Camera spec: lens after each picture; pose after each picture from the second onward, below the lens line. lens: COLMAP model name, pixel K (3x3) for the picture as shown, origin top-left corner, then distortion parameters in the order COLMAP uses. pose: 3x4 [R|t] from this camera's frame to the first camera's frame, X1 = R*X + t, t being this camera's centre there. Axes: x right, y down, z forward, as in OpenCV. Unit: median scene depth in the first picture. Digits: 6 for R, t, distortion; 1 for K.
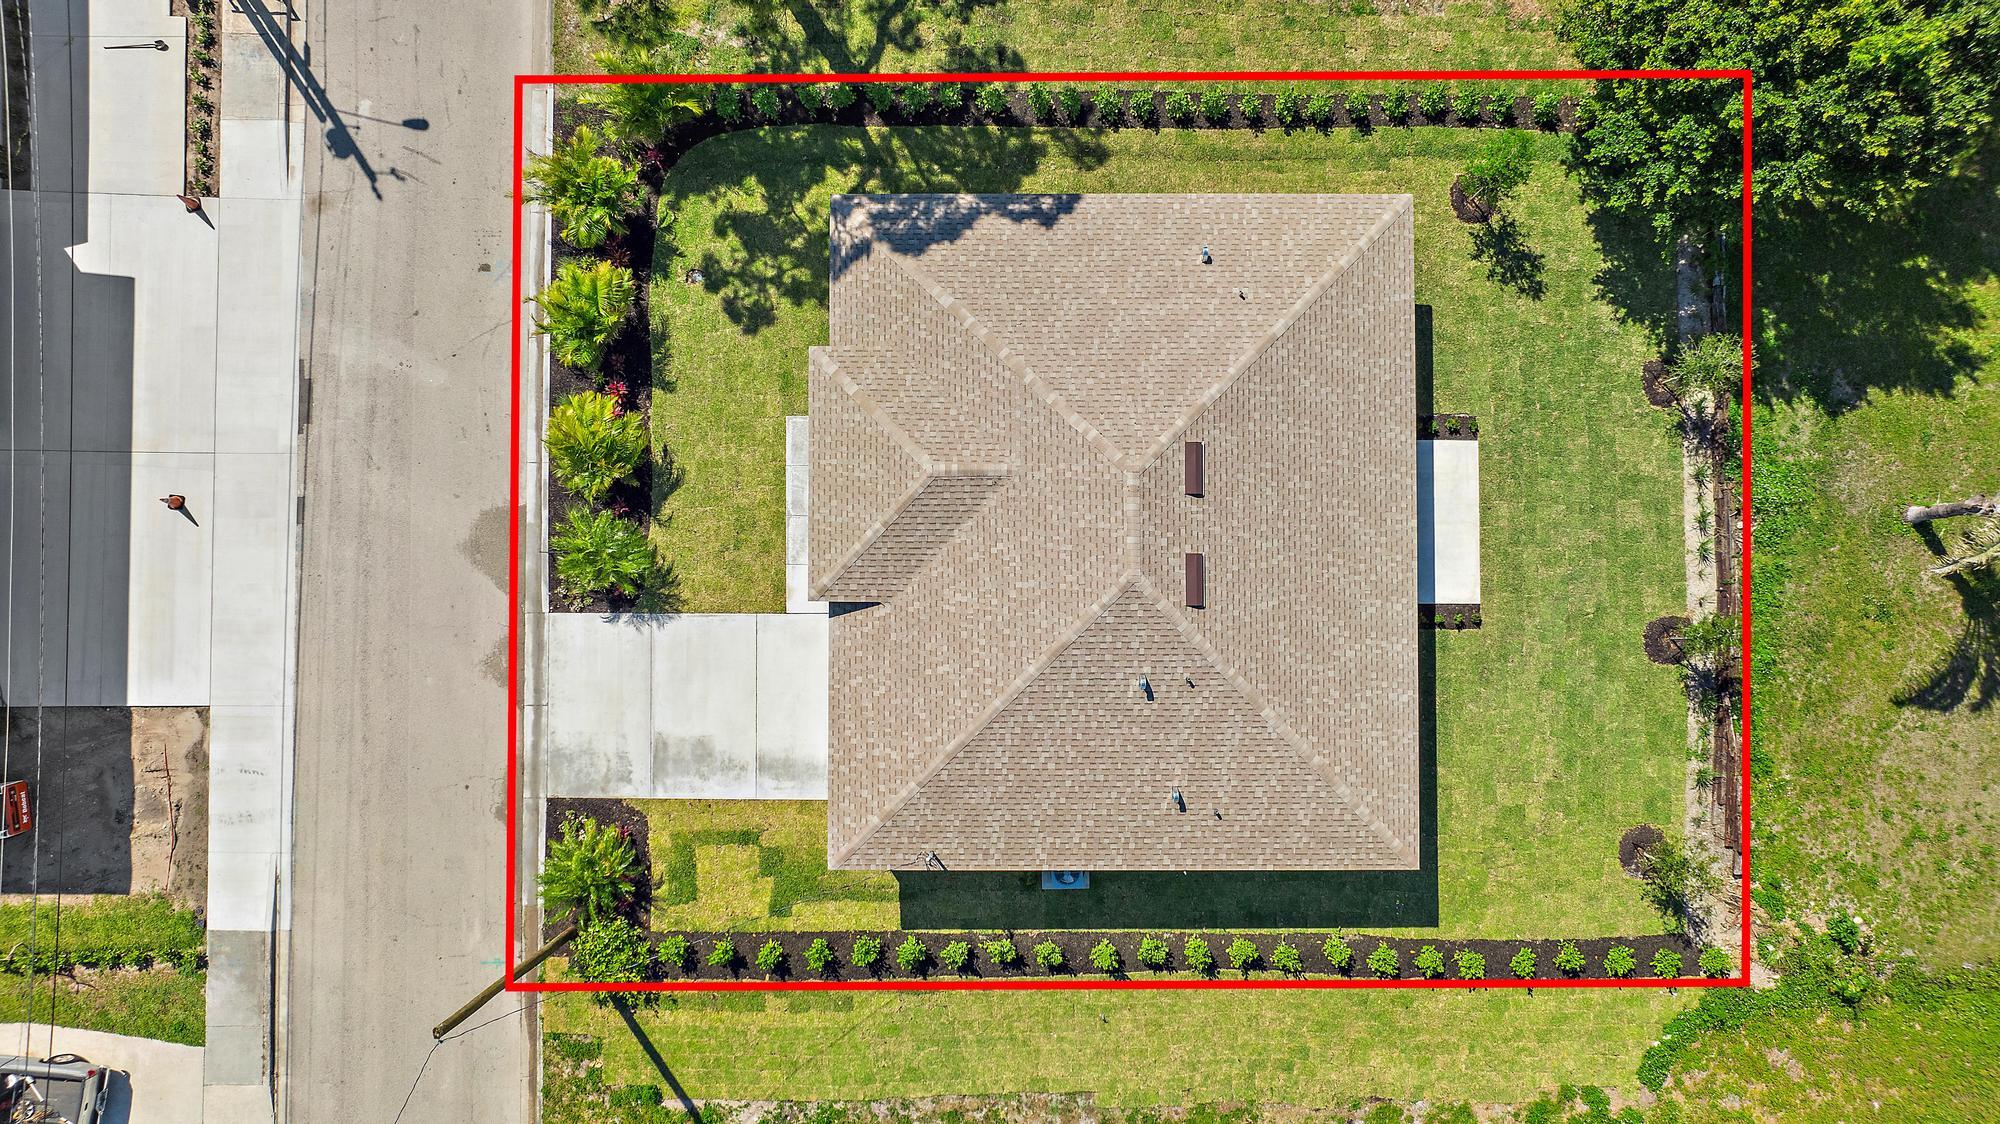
lens RADIAL K [[1420.1, 0, 1000.0], [0, 1420.1, 562.0], [0, 0, 1]] dist [-0.014563, 0.001308]
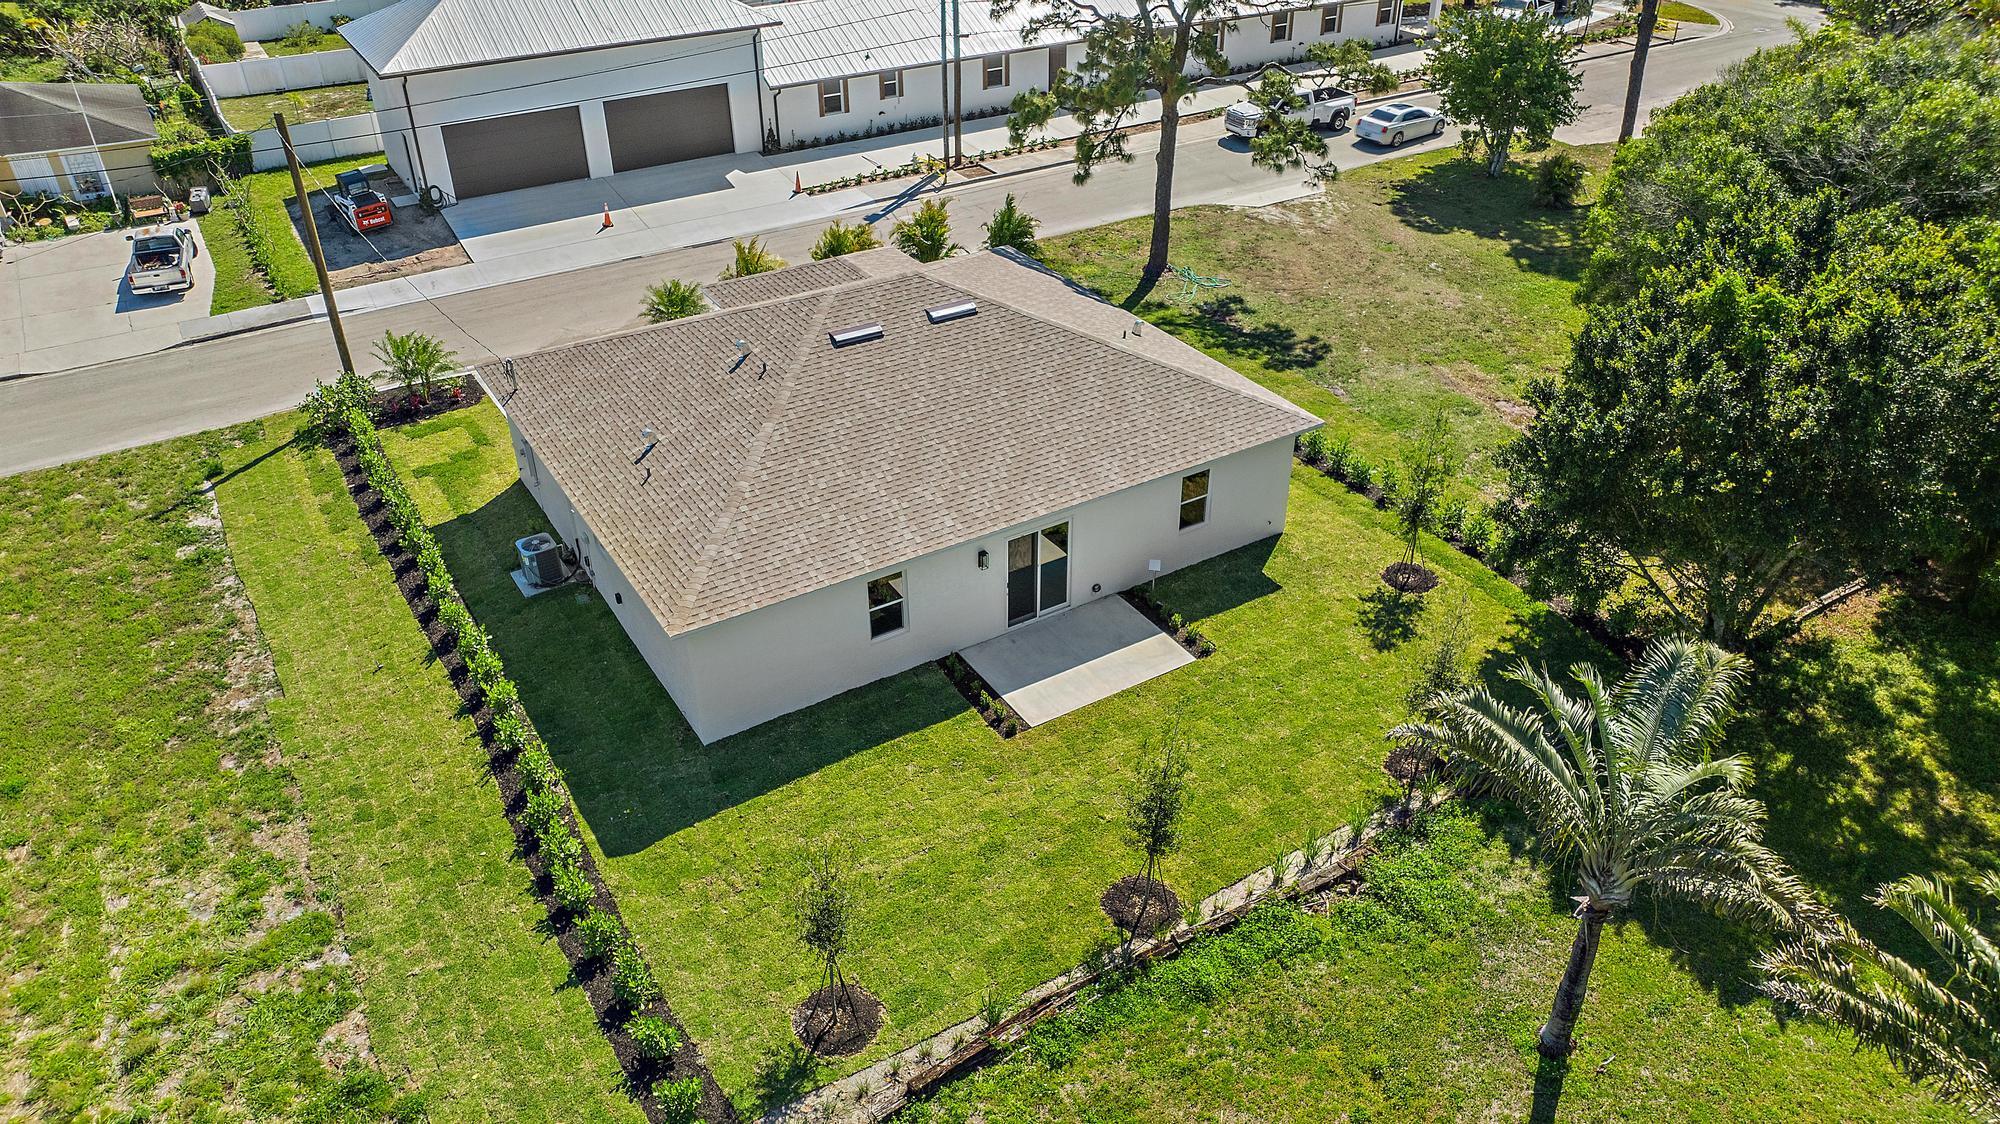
lens RADIAL K [[1420.1, 0, 1000.0], [0, 1420.1, 562.0], [0, 0, 1]] dist [-0.014563, 0.001308]
pose [[0.526781, 0.452396, -0.719611, 0.848318], [-0.849597, 0.306323, -0.429361, 0.350688], [0.026192, 0.837558, 0.545719, 0.497757]]
